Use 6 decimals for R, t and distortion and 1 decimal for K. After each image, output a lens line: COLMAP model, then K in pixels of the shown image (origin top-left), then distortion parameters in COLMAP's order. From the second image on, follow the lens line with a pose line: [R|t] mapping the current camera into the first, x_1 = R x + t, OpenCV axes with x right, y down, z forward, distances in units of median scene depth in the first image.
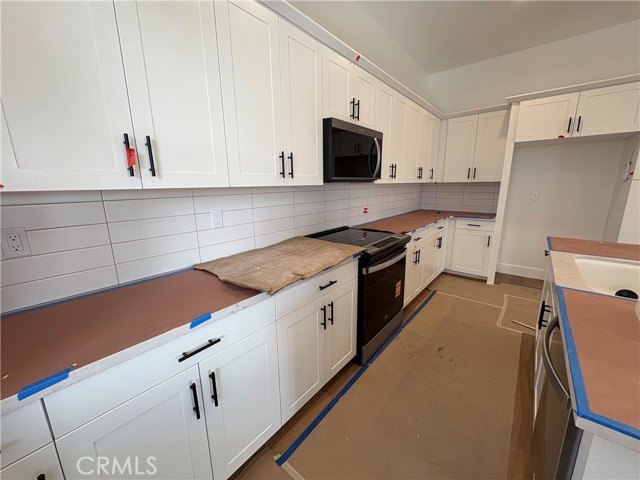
lens RADIAL K [[255.9, 0, 322.2], [0, 255.9, 239.9], [0, 0, 1]] dist [0.000984, -0.000035]
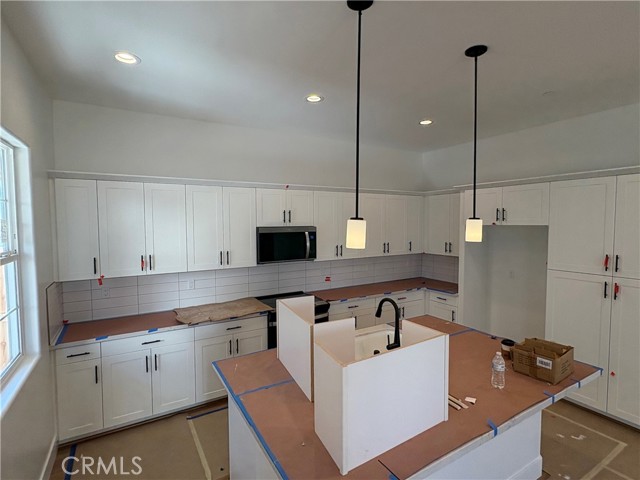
lens RADIAL K [[328.1, 0, 319.5], [0, 328.1, 238.9], [0, 0, 1]] dist [0.002095, 0.000206]
pose [[0.938268, 0.024228, -0.345060, 1.111514], [-0.079414, 0.985987, -0.146707, -0.117773], [0.336670, 0.165054, 0.927044, -0.820200]]
